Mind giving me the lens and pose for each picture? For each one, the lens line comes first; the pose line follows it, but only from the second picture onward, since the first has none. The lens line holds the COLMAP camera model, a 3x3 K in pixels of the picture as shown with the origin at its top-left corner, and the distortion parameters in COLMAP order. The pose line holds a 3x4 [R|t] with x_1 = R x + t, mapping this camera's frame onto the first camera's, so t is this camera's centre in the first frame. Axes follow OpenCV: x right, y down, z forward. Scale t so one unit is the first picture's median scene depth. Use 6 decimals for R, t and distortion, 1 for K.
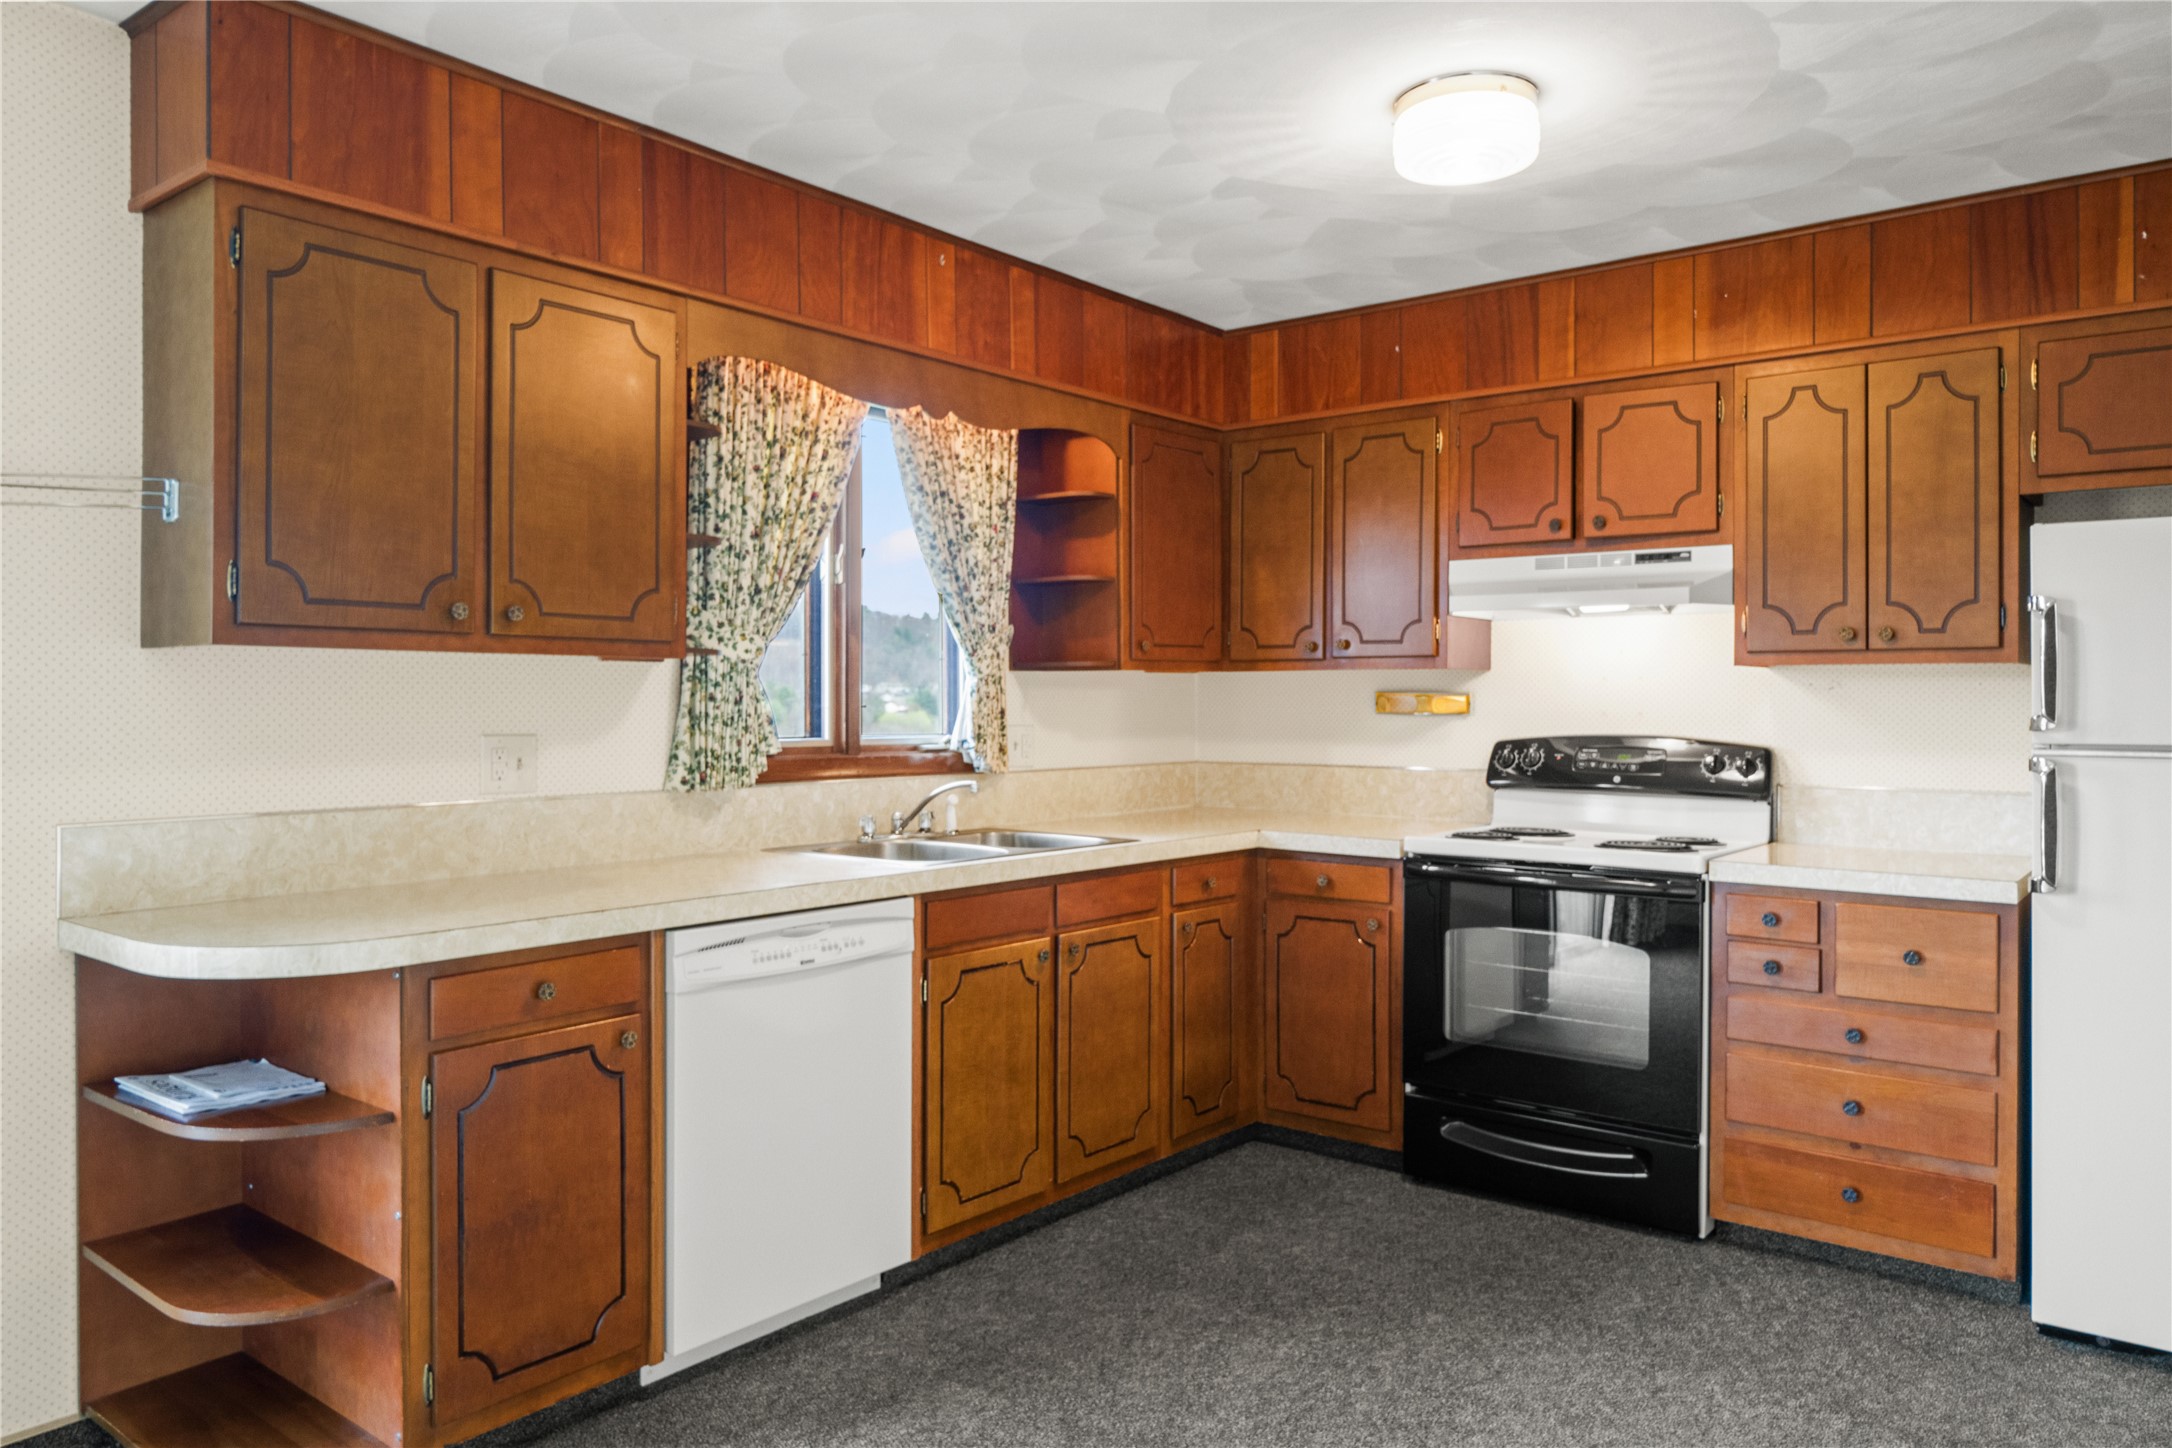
lens RADIAL K [[1459.1, 0, 1089.7], [0, 1459.1, 710.2], [0, 0, 1]] dist [0.000005, -0.002562]
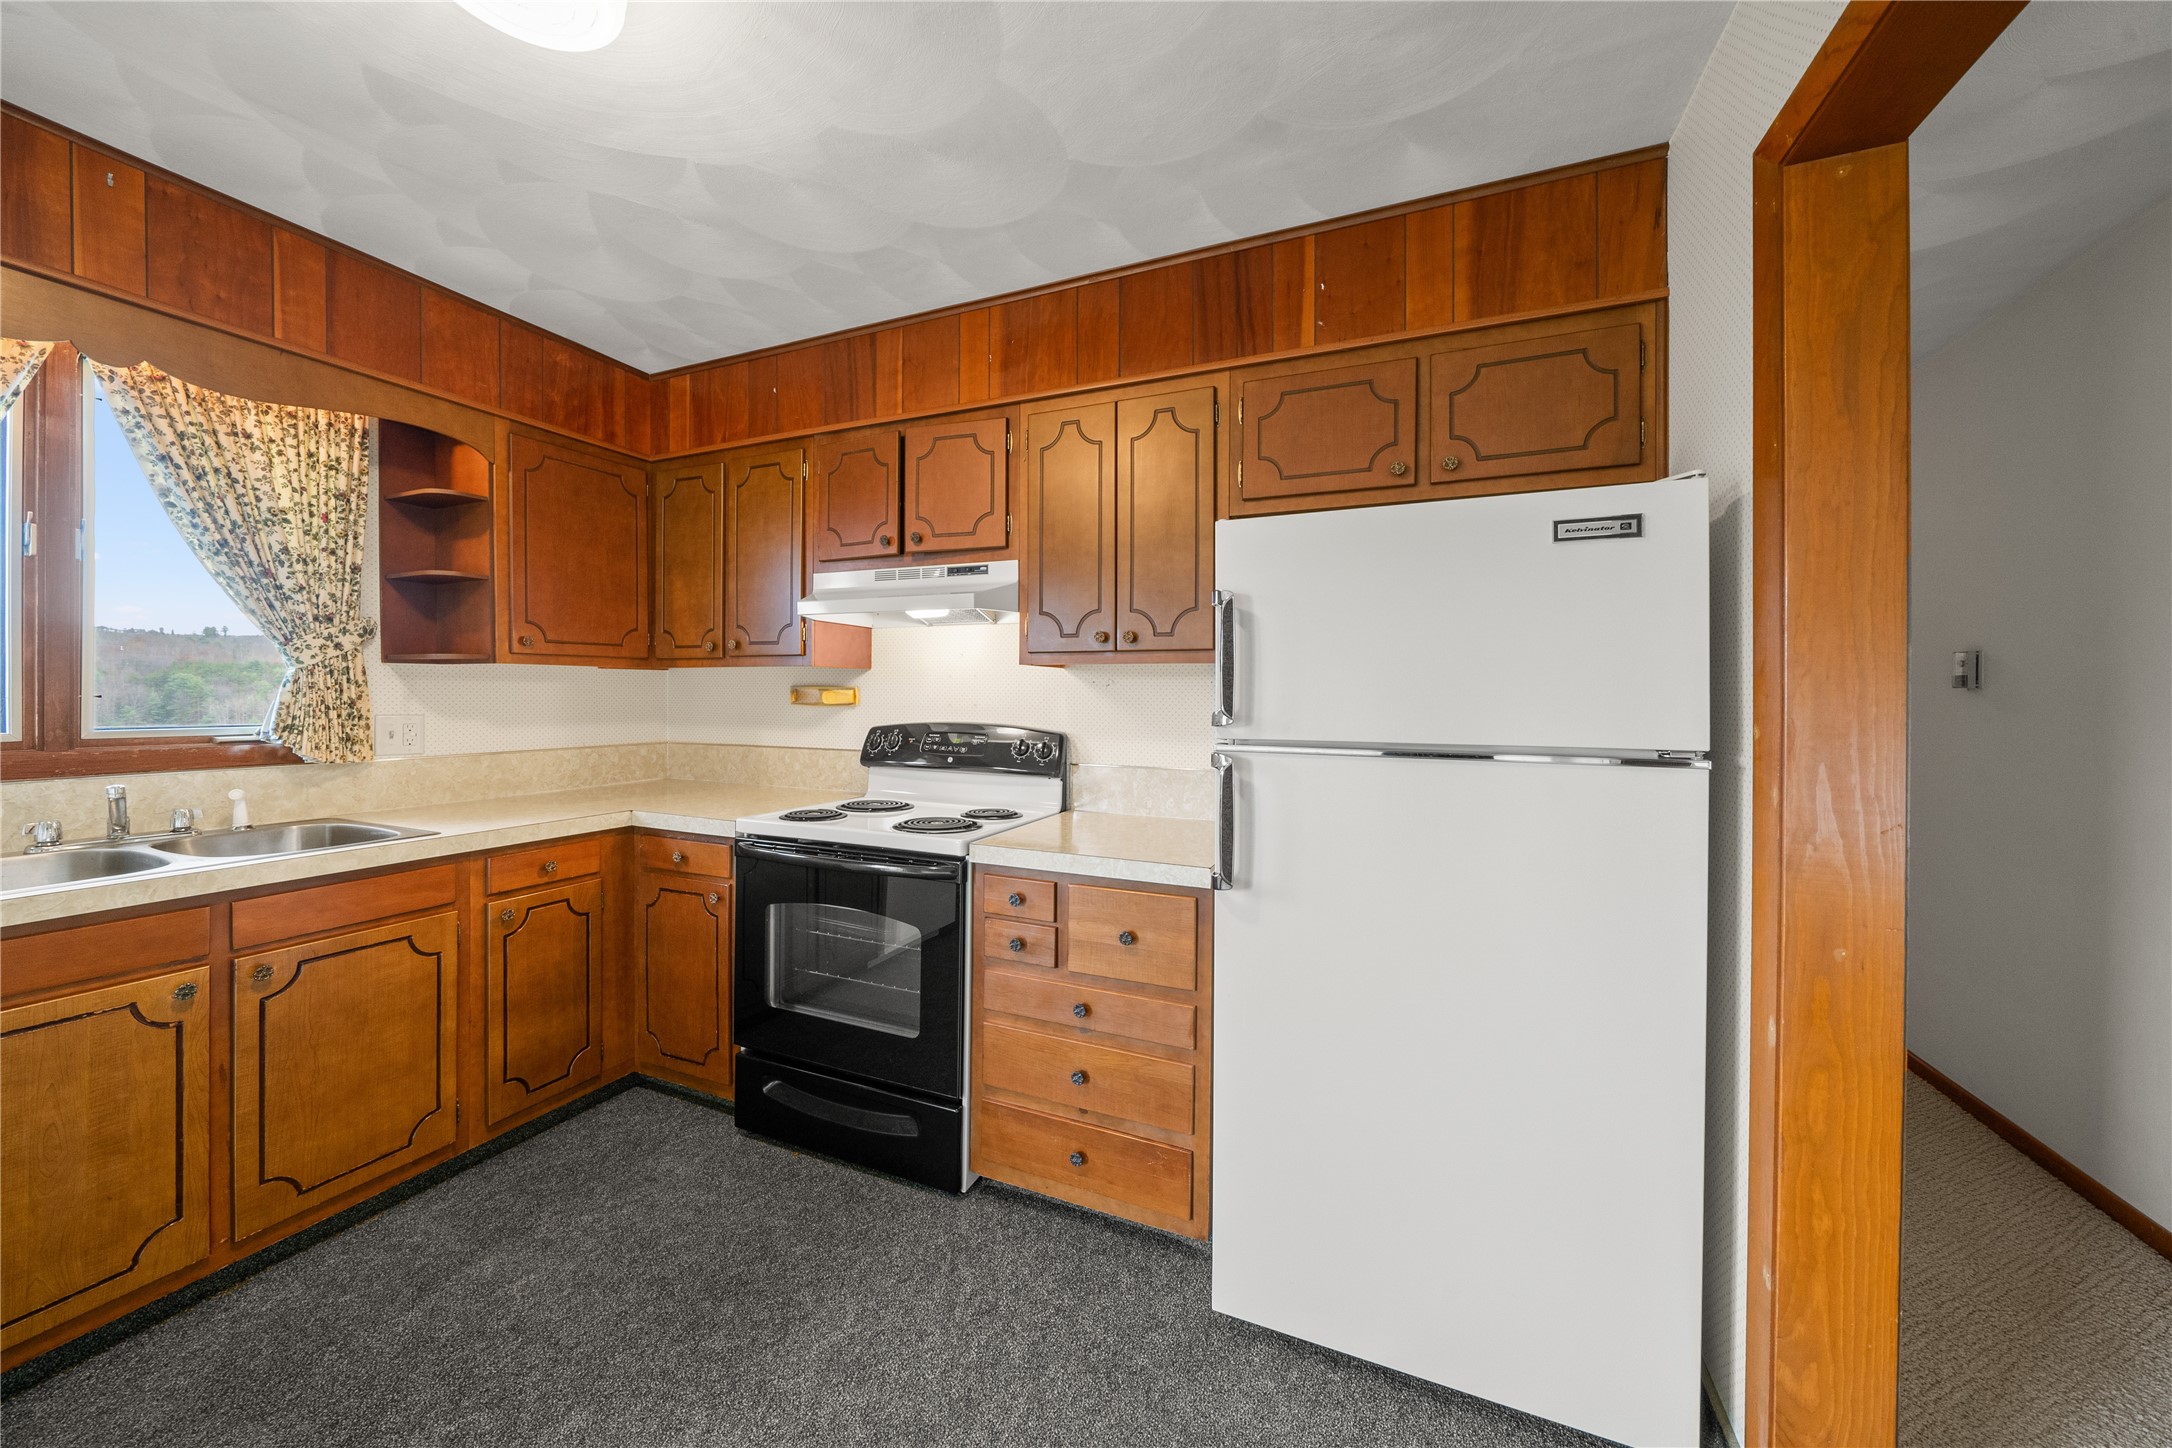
lens RADIAL K [[750.6, 0, 1077.7], [0, 750.6, 701.9], [0, 0, 1]] dist [-0.006114, 0.000207]
pose [[0.964404, 0.002324, 0.264424, 0.354014], [-0.003537, 0.999985, 0.004109, -0.003699], [-0.264411, -0.004898, 0.964398, 0.445759]]
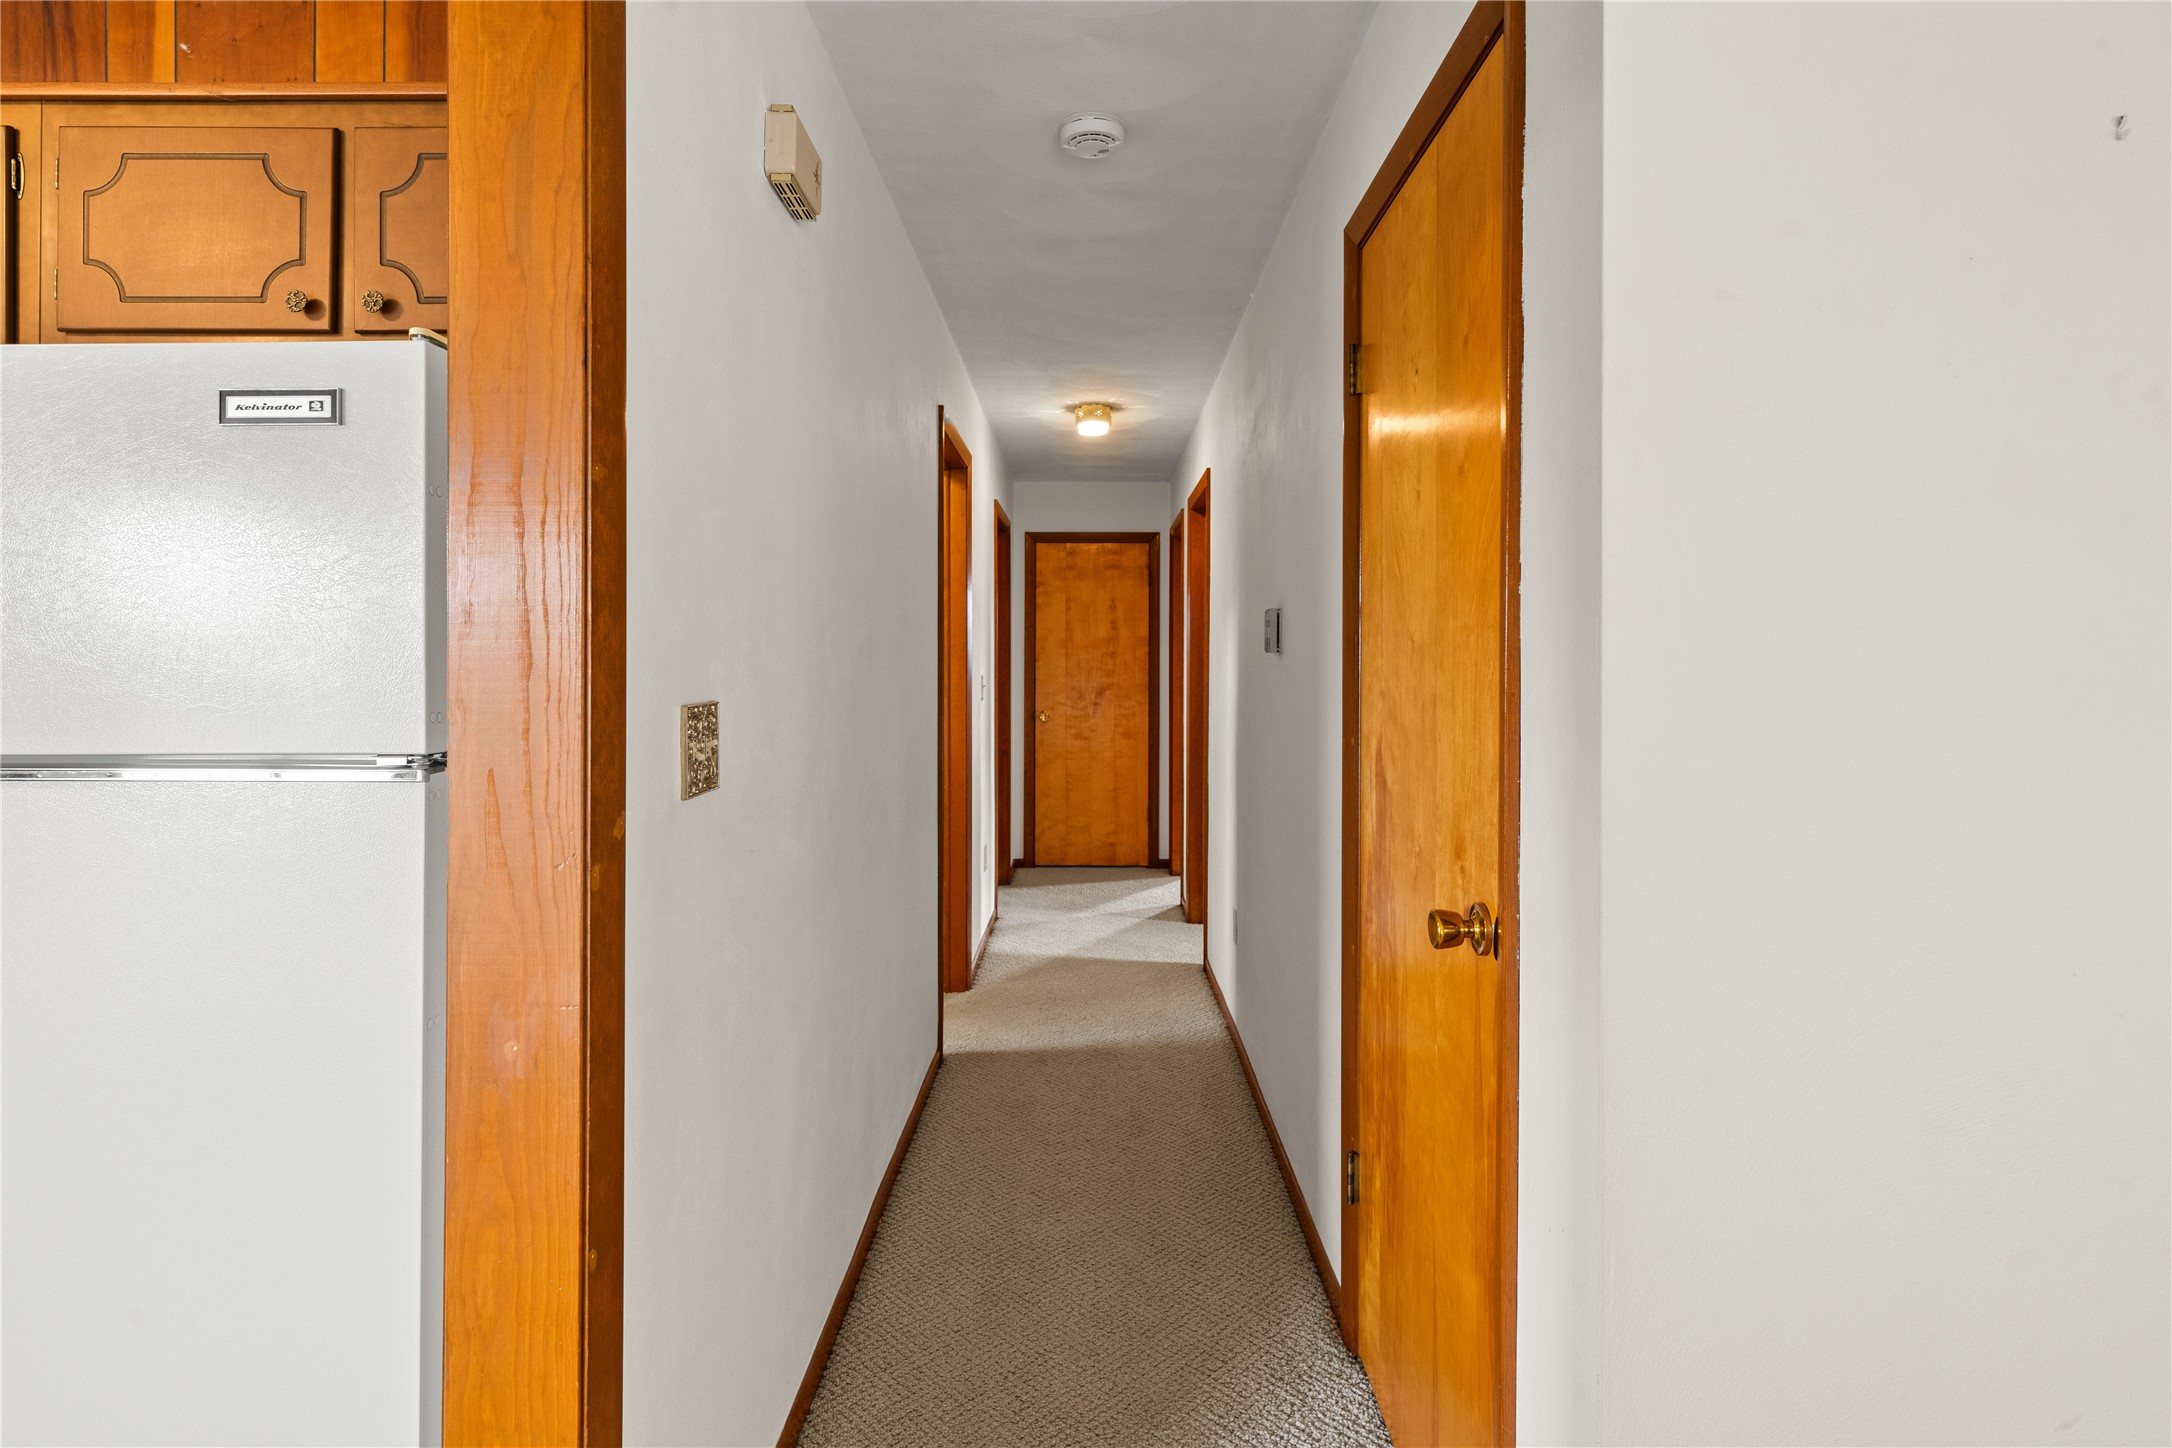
lens RADIAL K [[1092.4, 0, 1050.2], [0, 1092.4, 658.0], [0, 0, 1]] dist [0.004277, 0.000350]
pose [[0.803917, 0.001701, 0.594740, 0.682112], [0.001537, 0.999987, -0.004938, -0.007899], [-0.594740, 0.004884, 0.803903, 0.318769]]
